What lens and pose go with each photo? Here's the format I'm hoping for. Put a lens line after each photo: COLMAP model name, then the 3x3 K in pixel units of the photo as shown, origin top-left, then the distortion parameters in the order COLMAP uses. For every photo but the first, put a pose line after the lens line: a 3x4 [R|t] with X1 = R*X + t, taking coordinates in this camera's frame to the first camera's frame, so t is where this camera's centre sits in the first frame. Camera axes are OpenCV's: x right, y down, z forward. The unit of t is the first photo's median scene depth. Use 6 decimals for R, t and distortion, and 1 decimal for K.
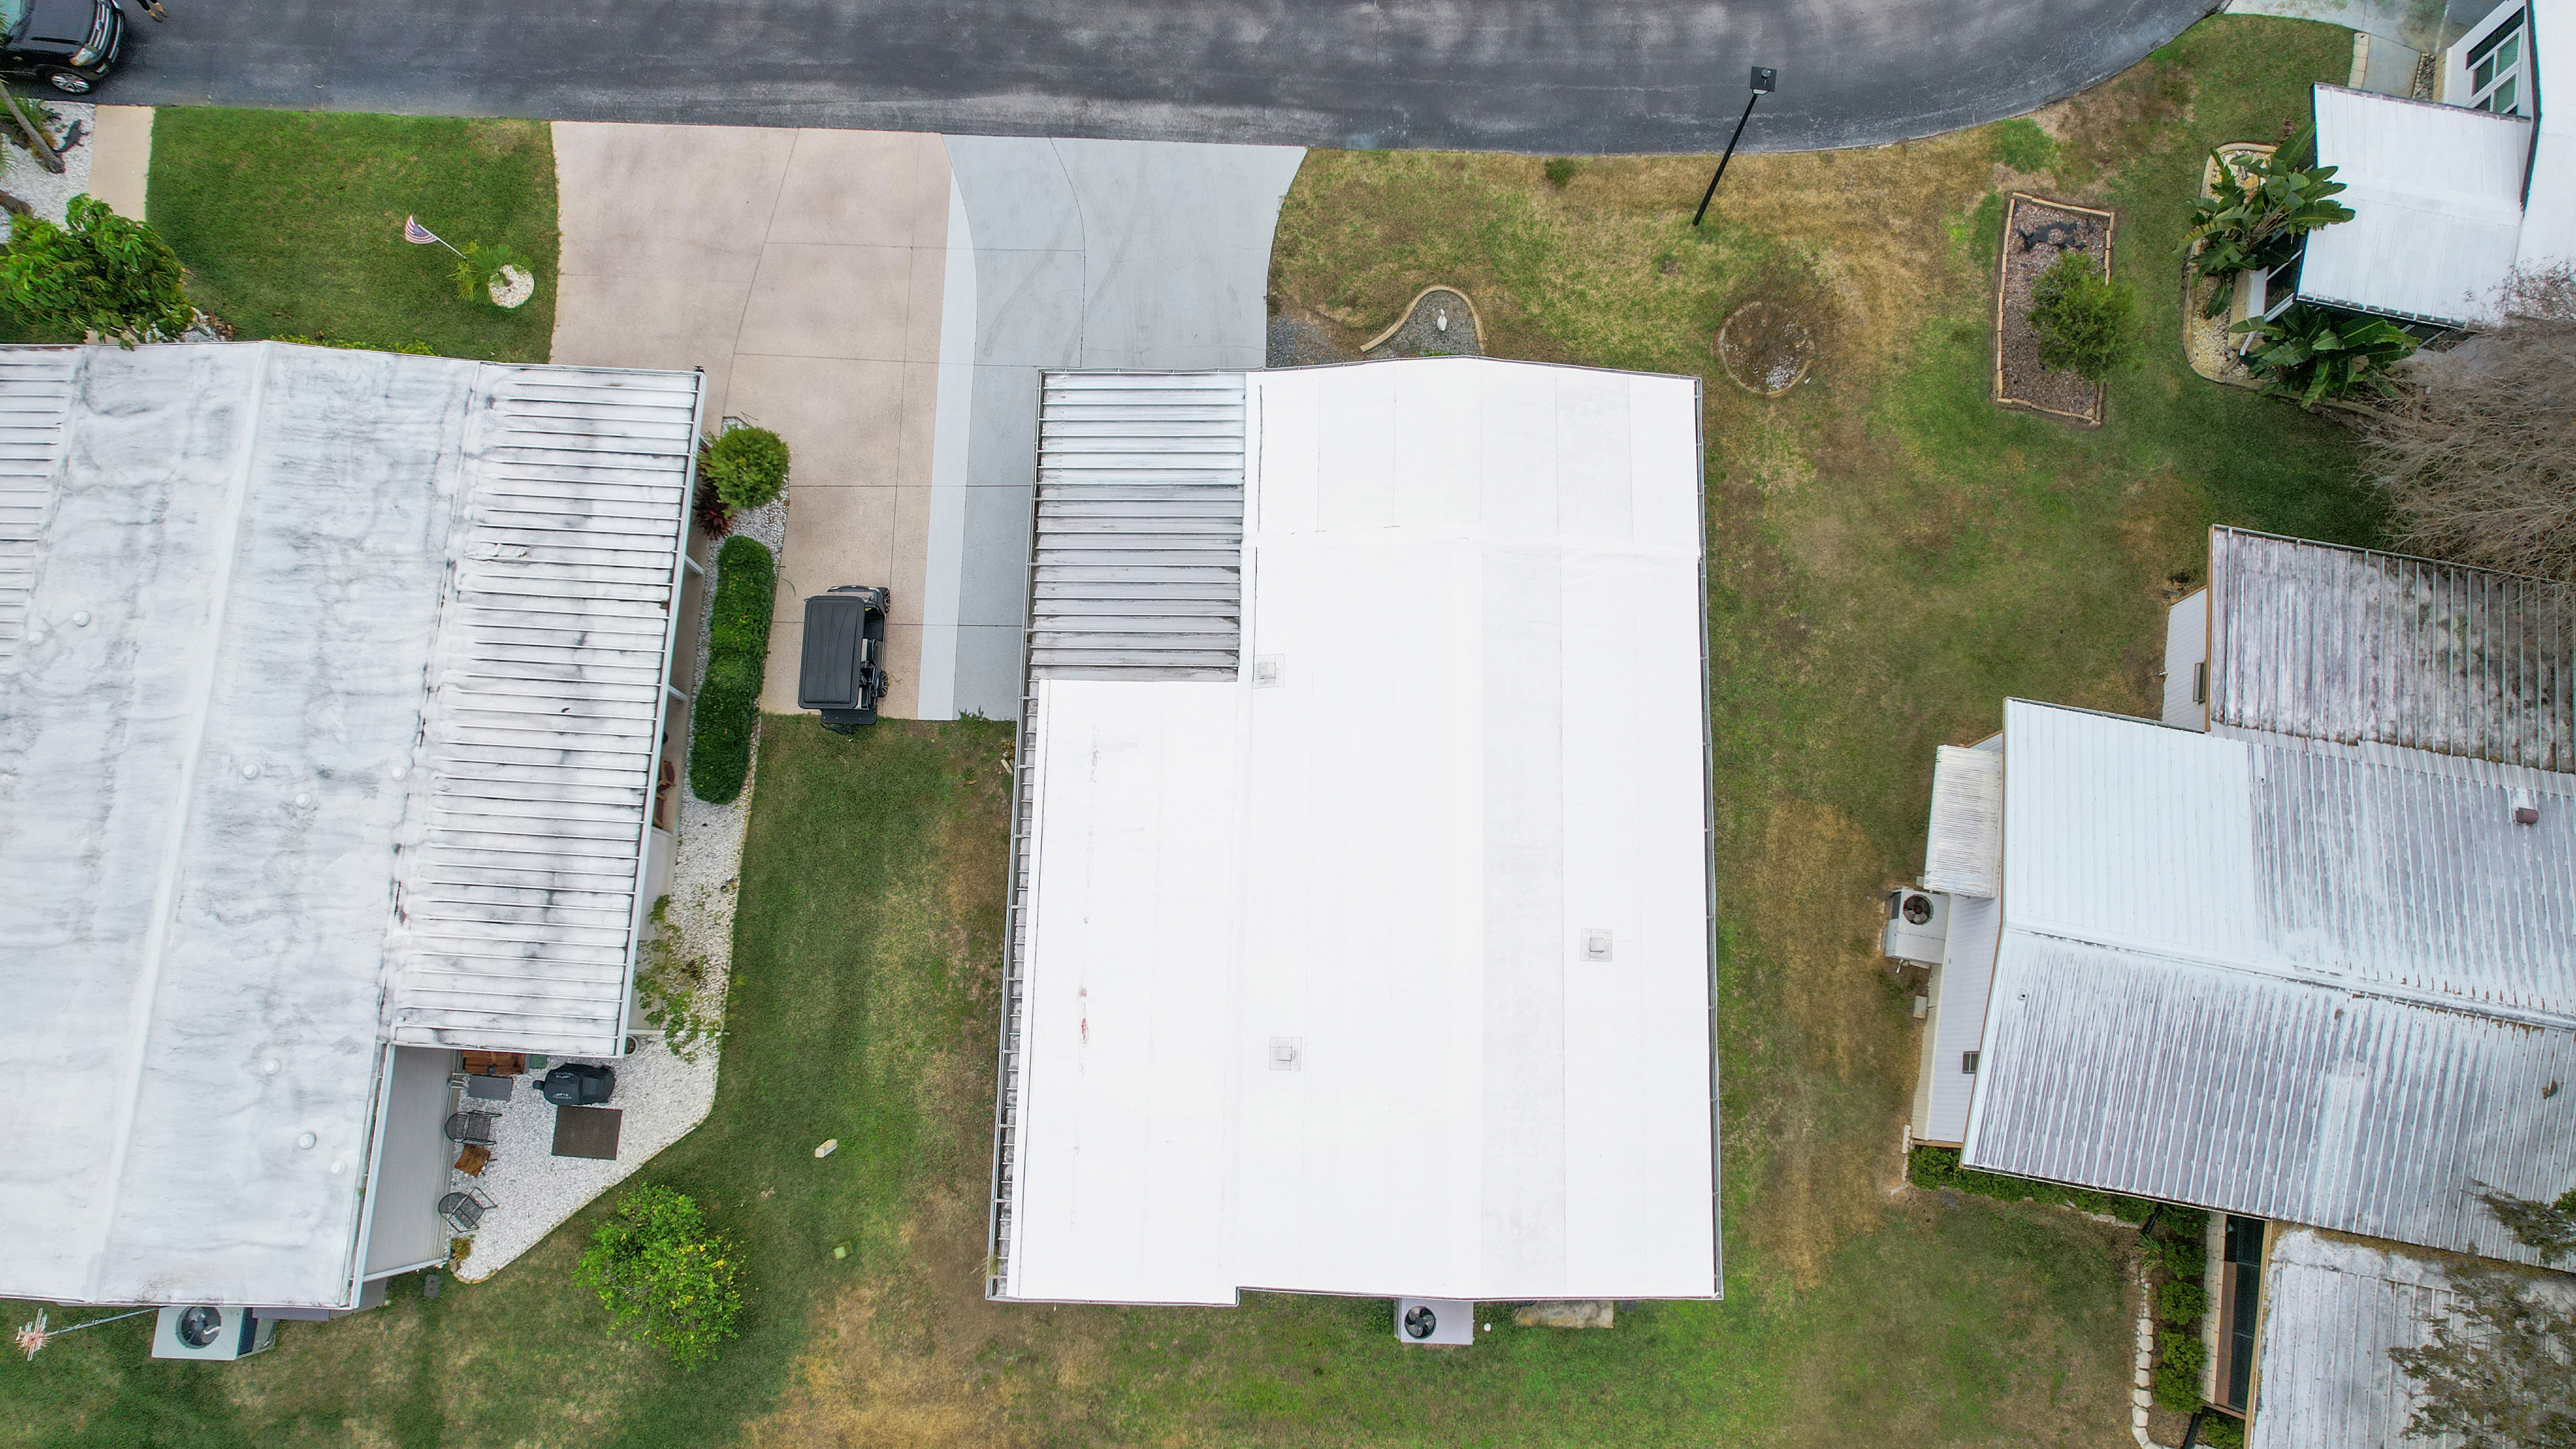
lens RADIAL K [[1643.2, 0, 1295.5], [0, 1643.2, 732.9], [0, 0, 1]] dist [-0.055232, 0.046740]
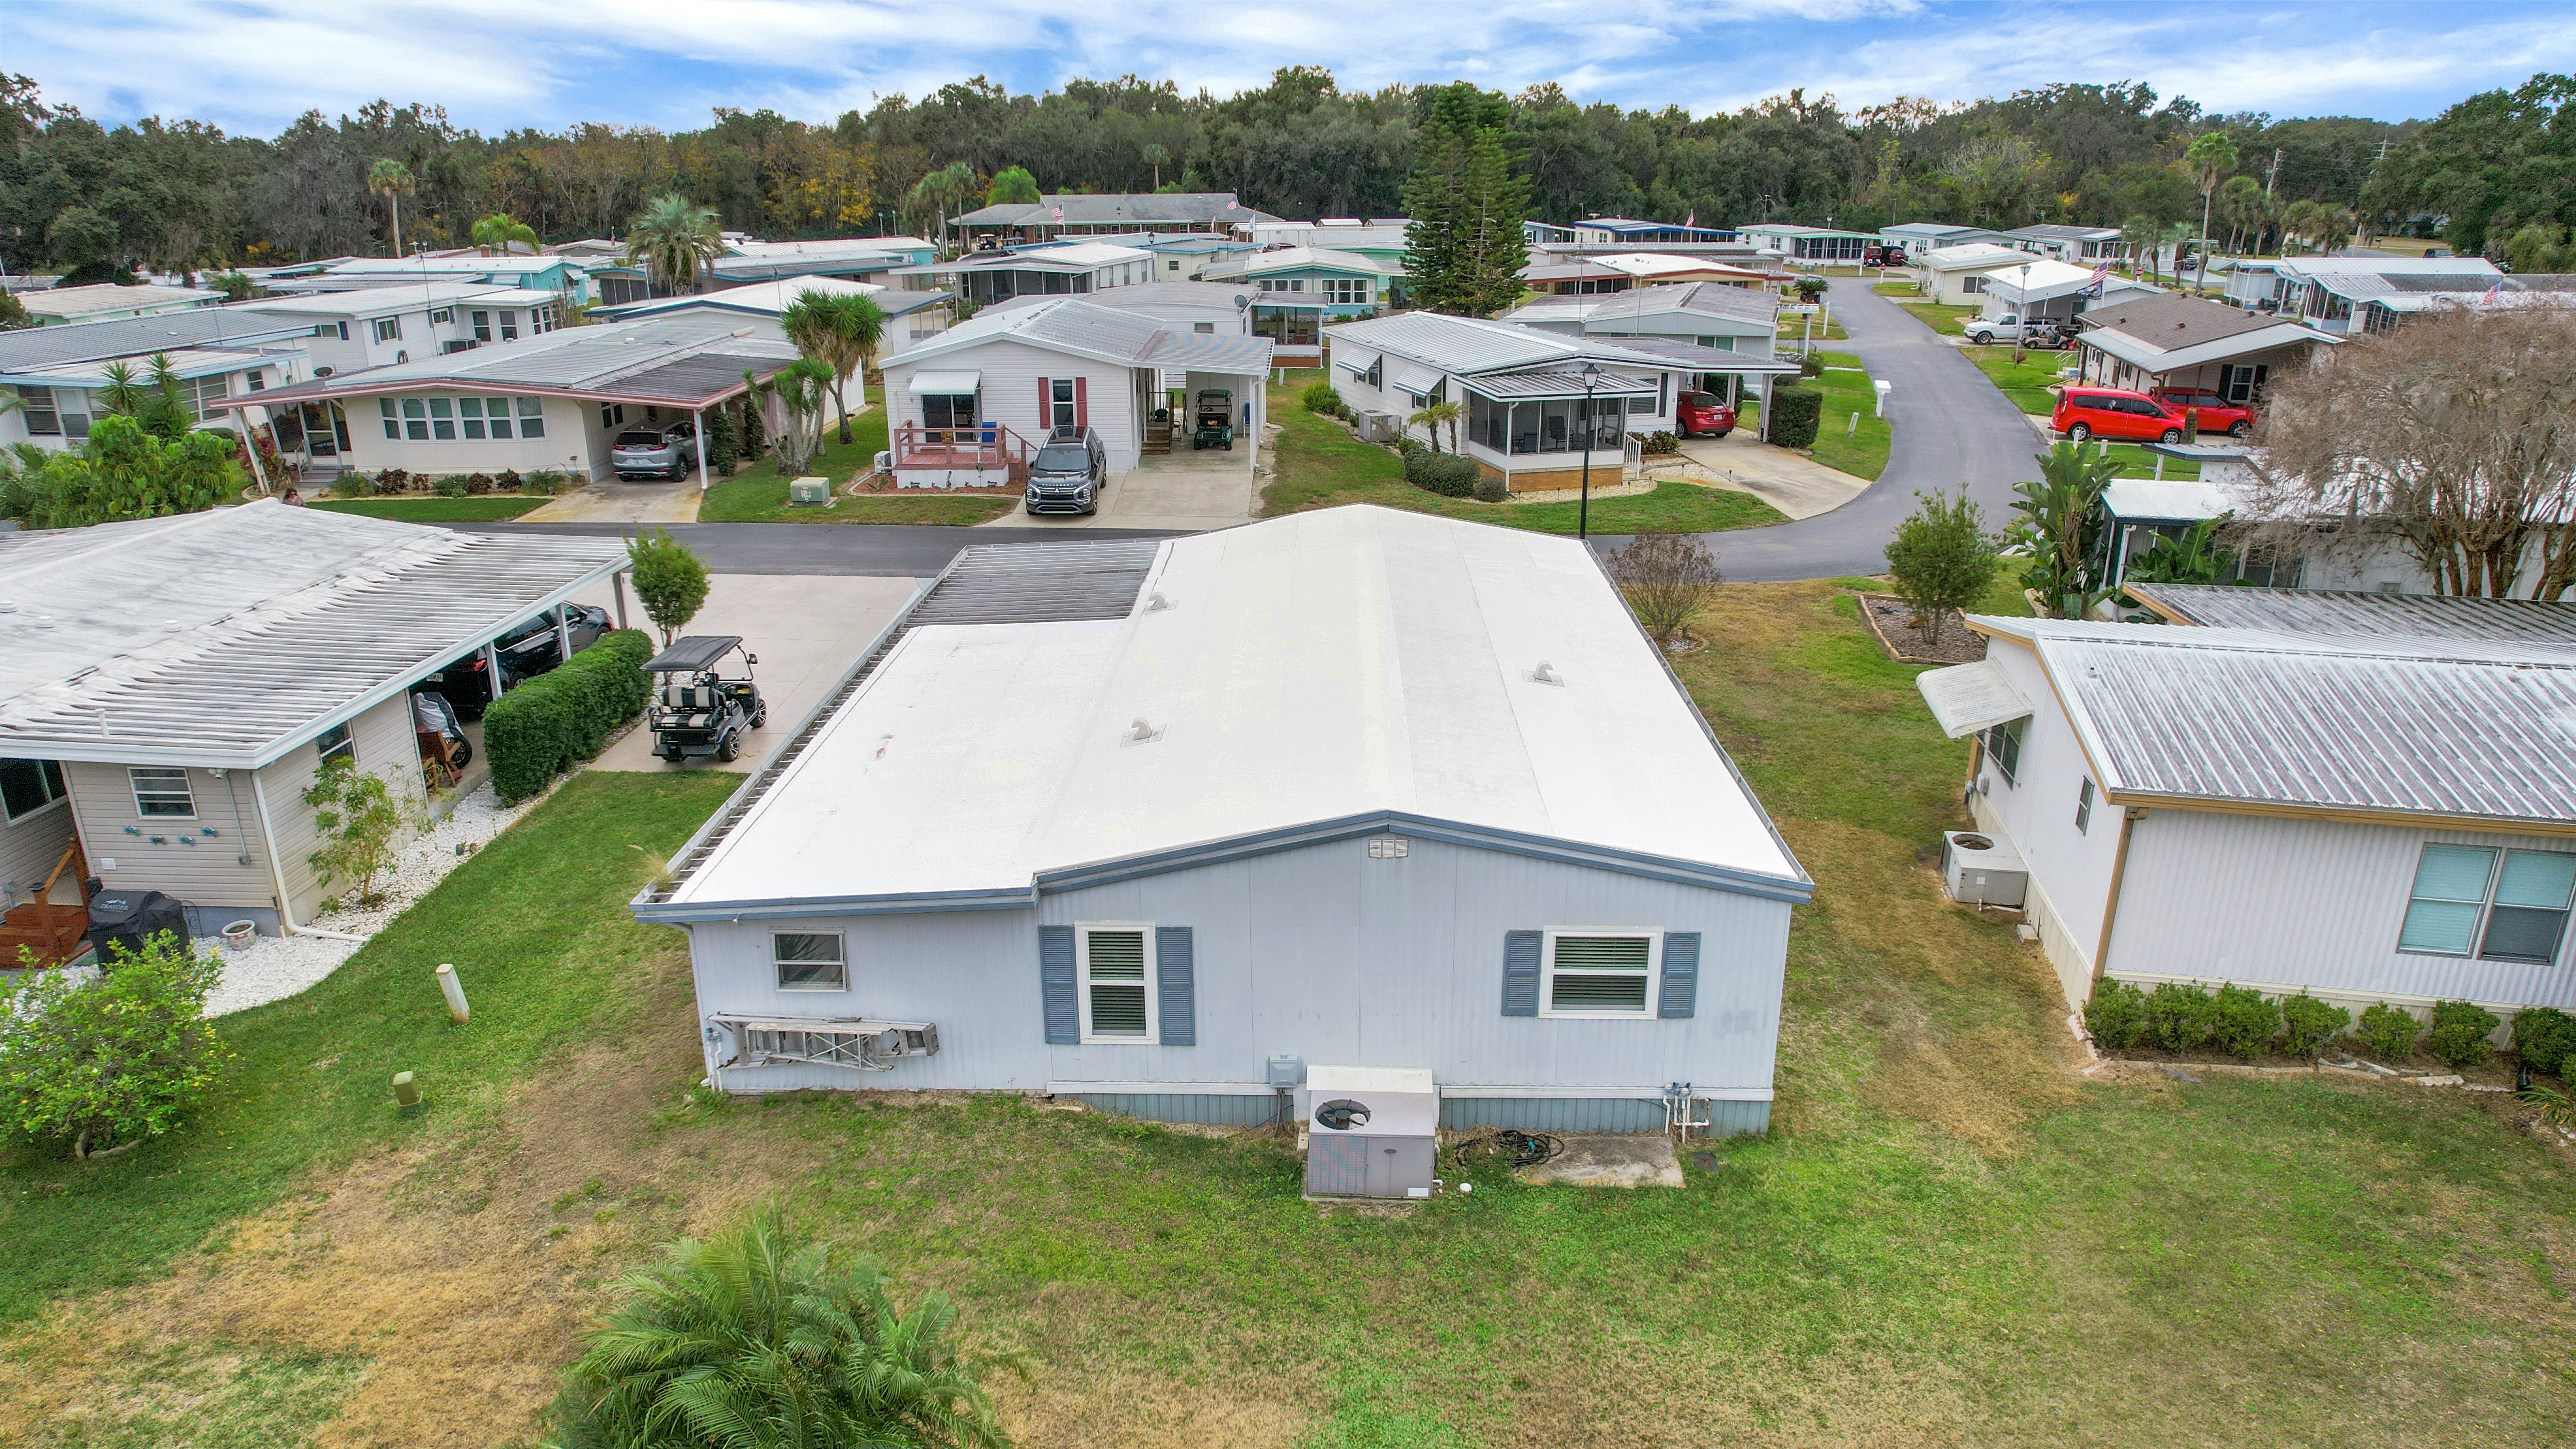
lens RADIAL K [[1643.2, 0, 1295.5], [0, 1643.2, 732.9], [0, 0, 1]] dist [-0.055232, 0.046740]
pose [[0.999984, 0.005311, -0.001782, 0.058485], [-0.004257, 0.513539, -0.858056, 0.776651], [-0.003642, 0.858050, 0.513554, 0.572957]]
